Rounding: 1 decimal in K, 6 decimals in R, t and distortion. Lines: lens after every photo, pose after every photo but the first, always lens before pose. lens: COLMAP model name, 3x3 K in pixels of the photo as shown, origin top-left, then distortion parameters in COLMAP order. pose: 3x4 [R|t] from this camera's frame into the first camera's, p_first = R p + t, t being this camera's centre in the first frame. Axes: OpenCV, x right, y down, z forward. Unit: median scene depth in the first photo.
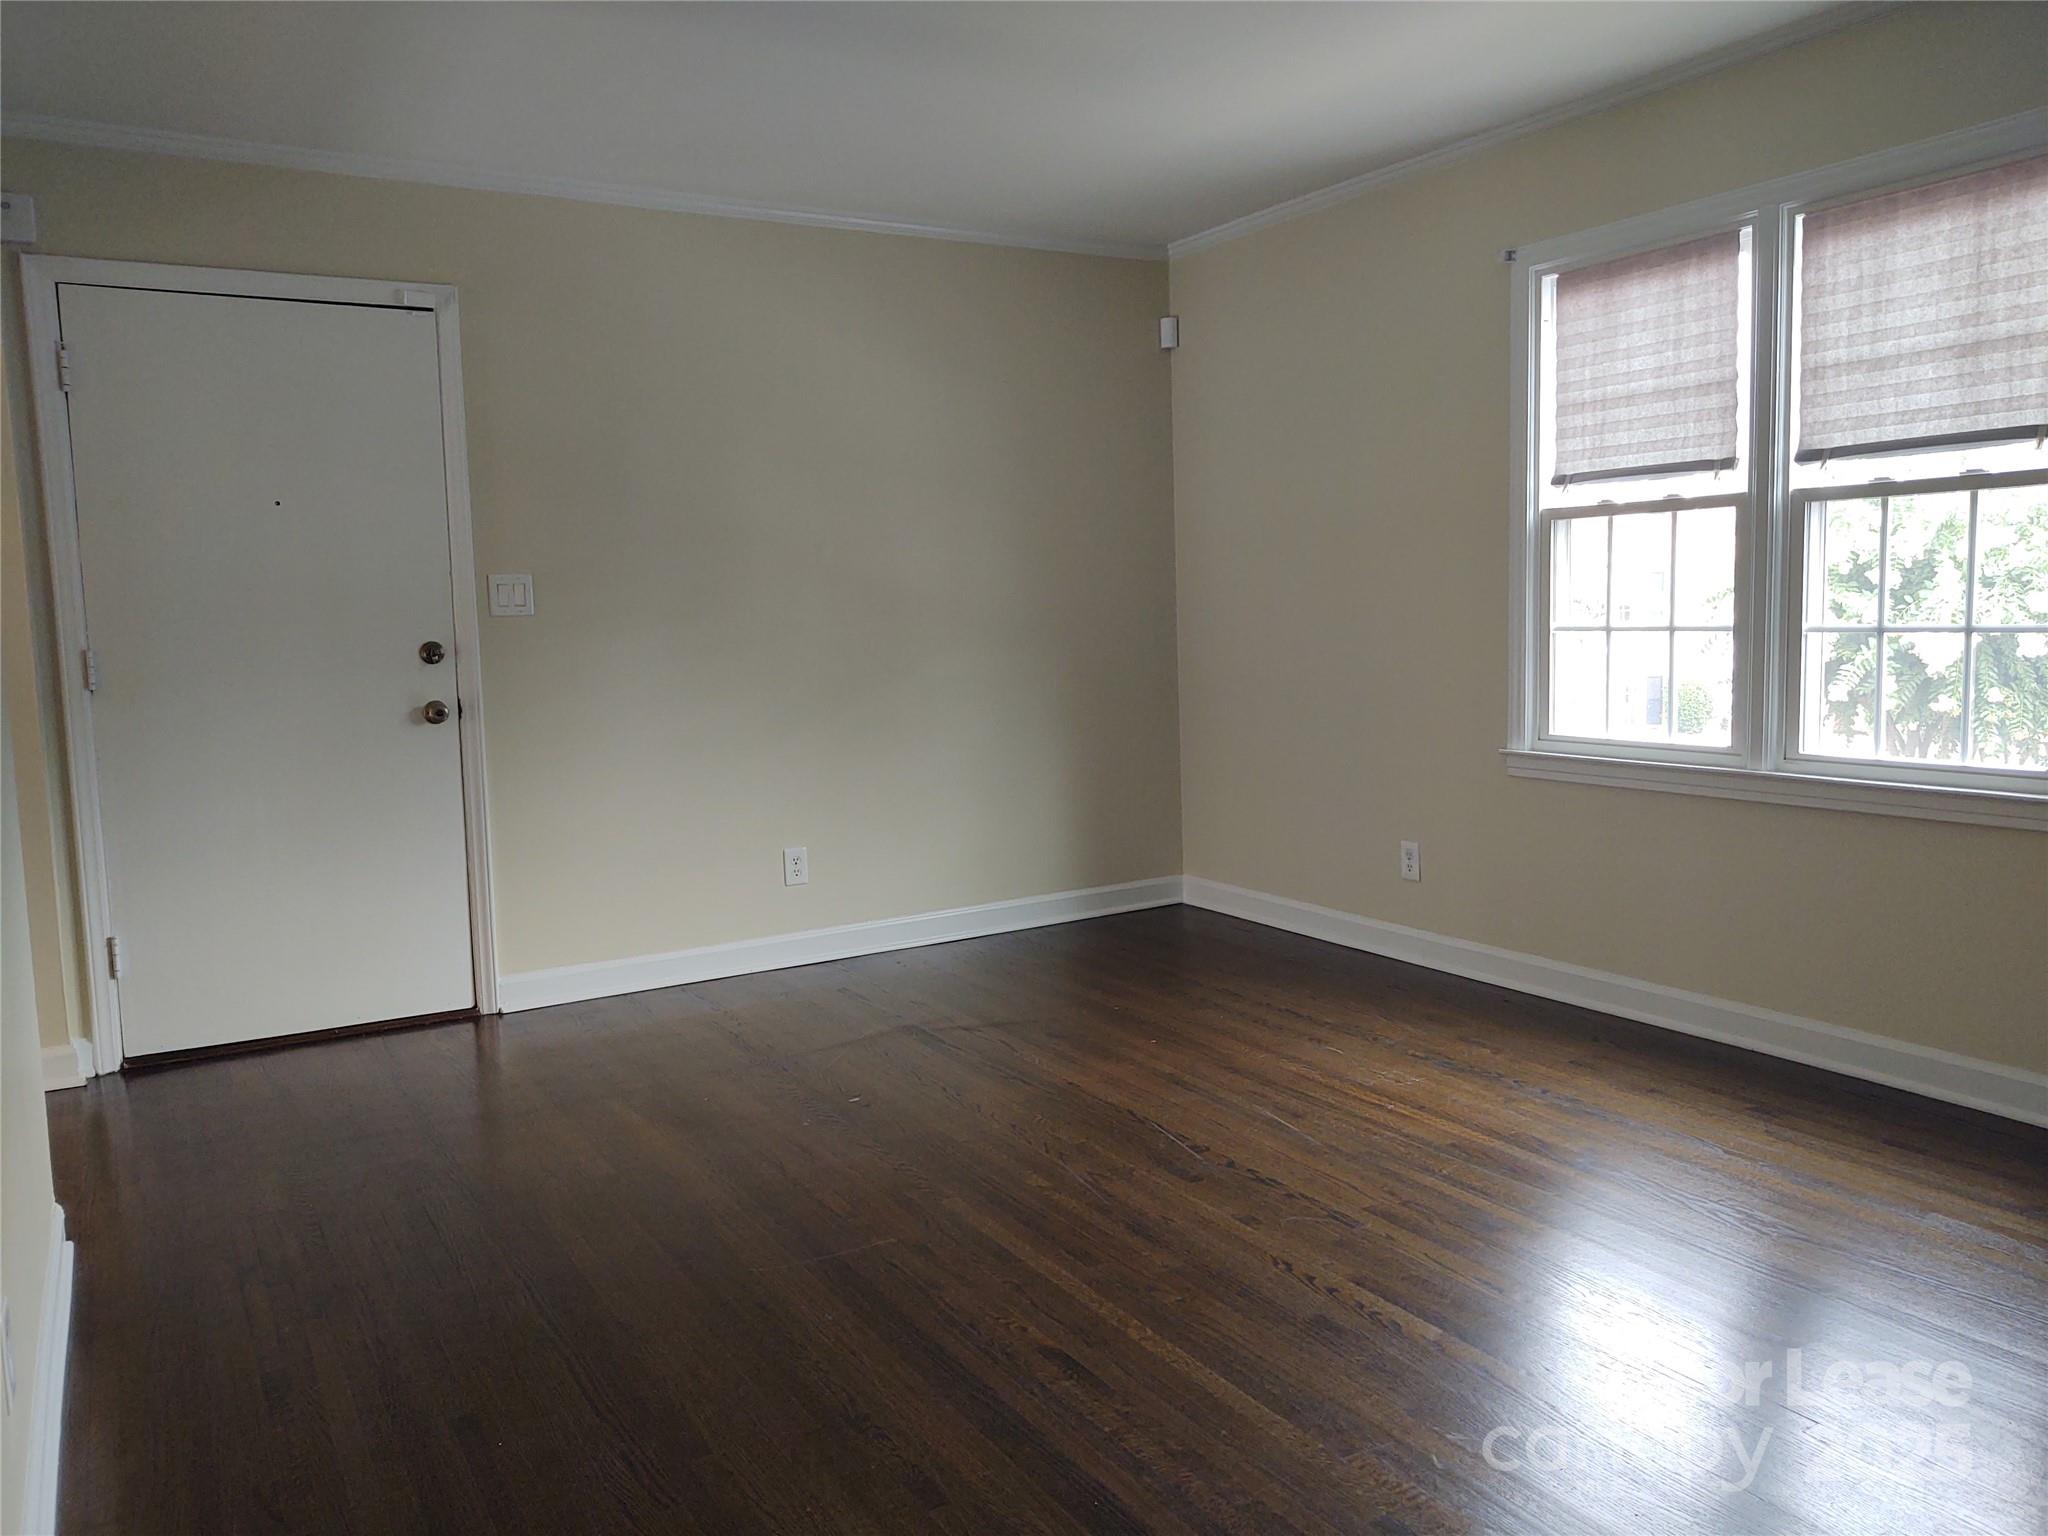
lens RADIAL K [[1547.3, 0, 1042.2], [0, 1547.3, 785.1], [0, 0, 1]] dist [0.001929, -0.006780]
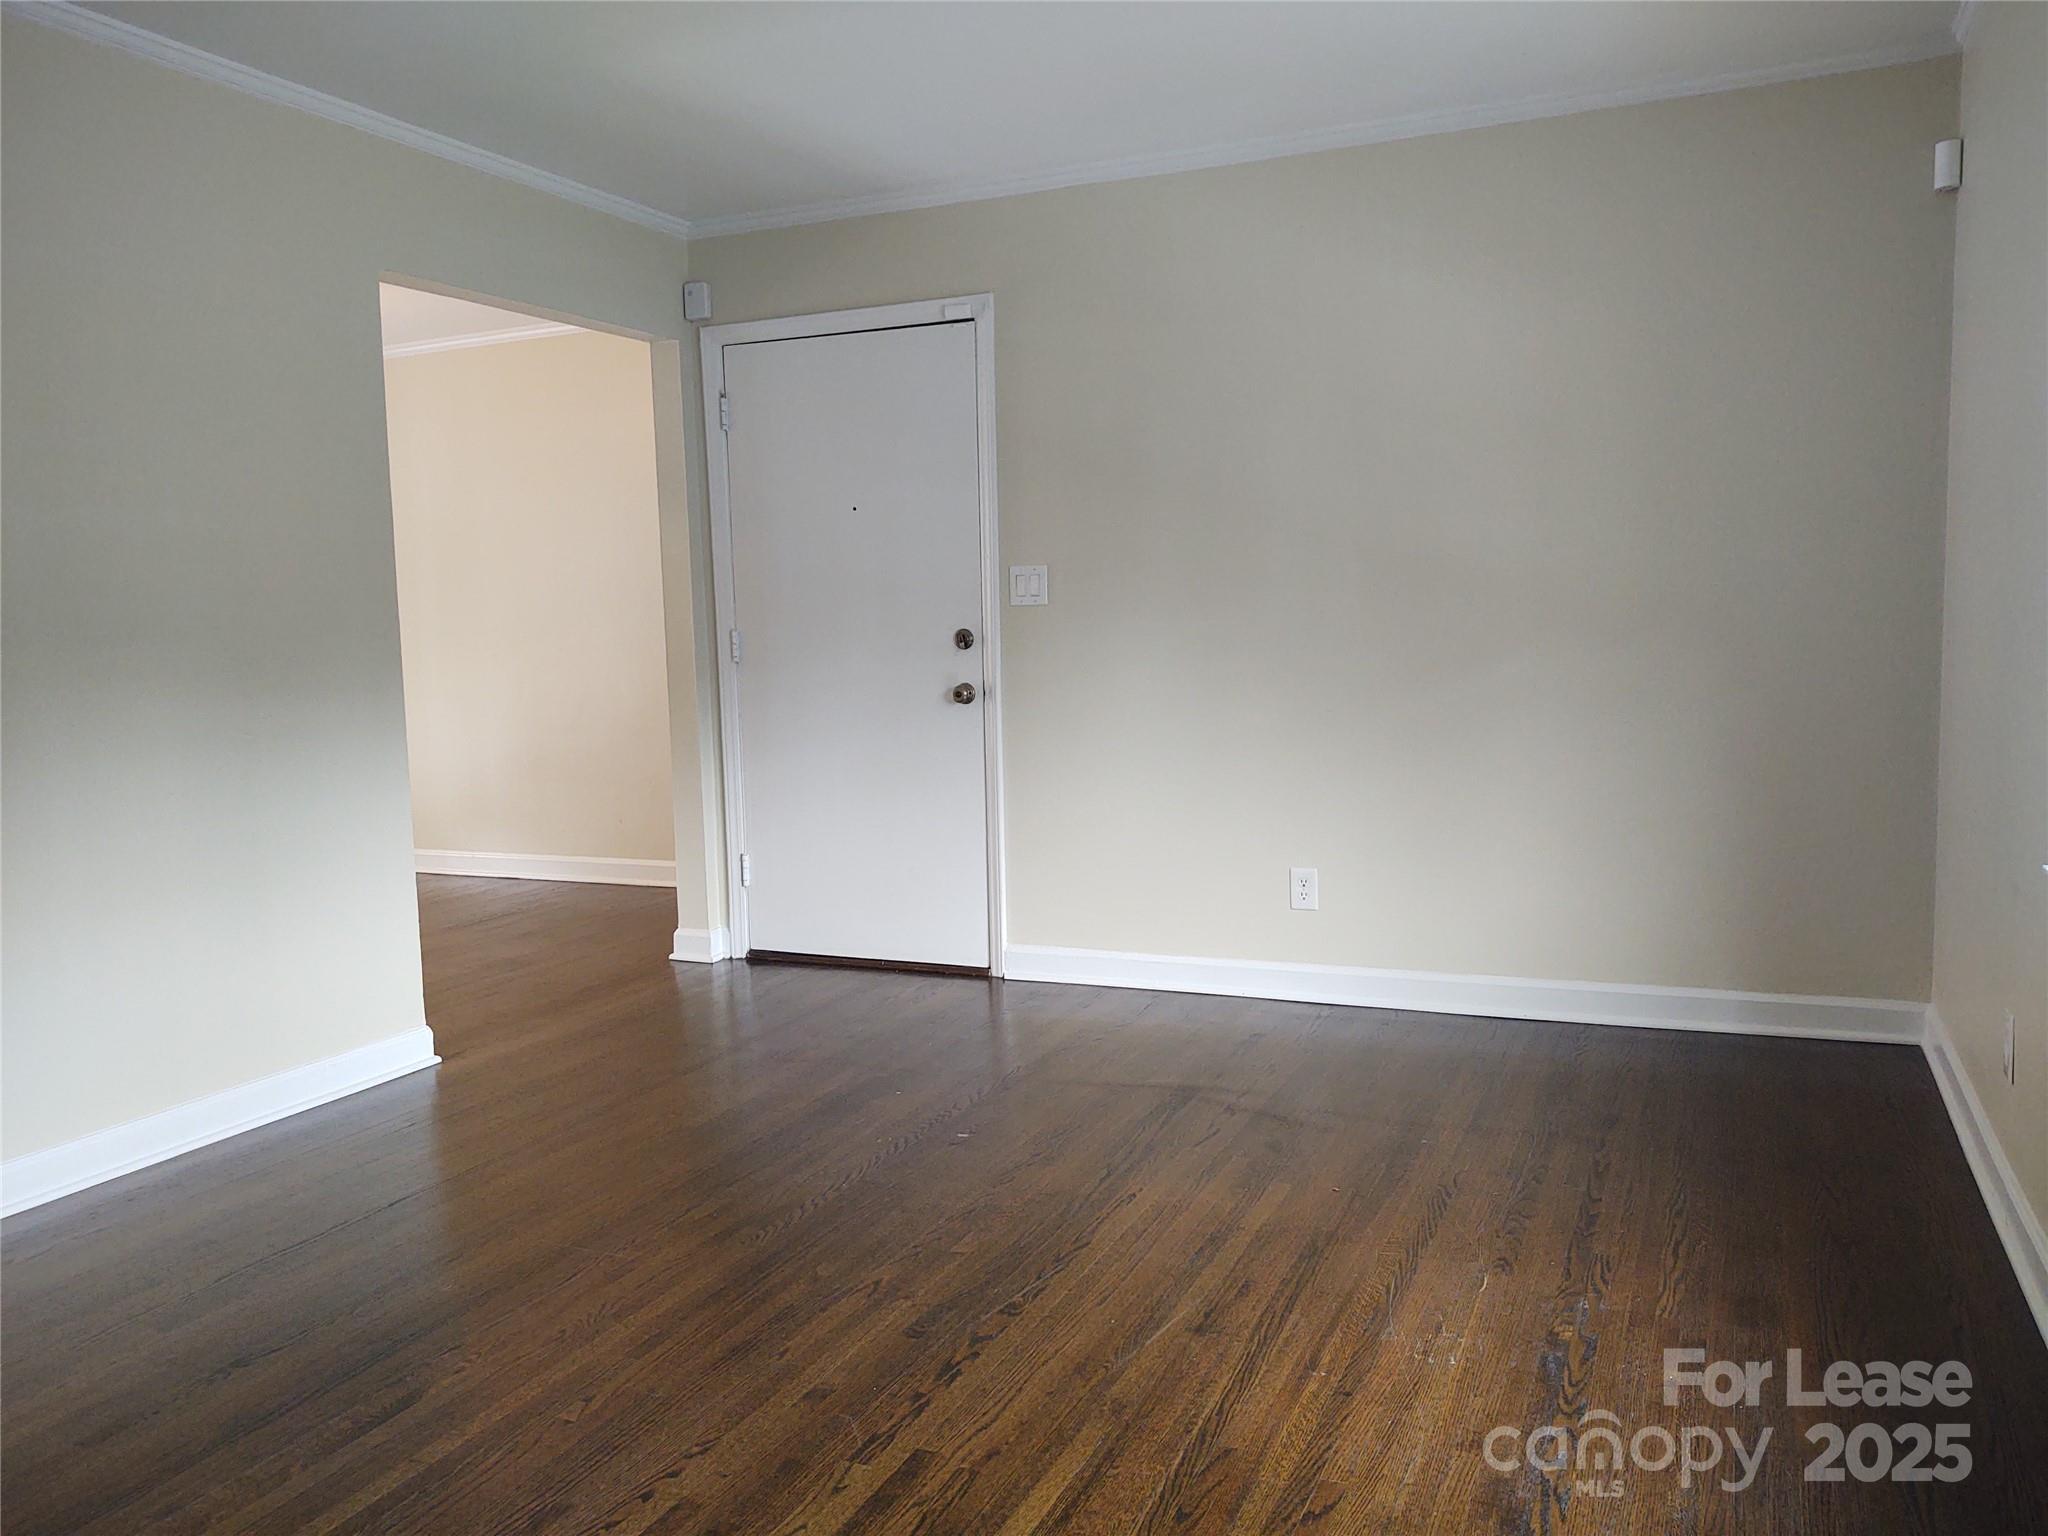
lens RADIAL K [[1549.7, 0, 1024.6], [0, 1549.7, 799.0], [0, 0, 1]] dist [0.055848, -0.074662]
pose [[0.569091, 0.111283, -0.814709, 0.543563], [-0.085697, 0.993431, 0.075834, -0.061044], [0.817797, 0.026661, 0.574889, 0.415342]]
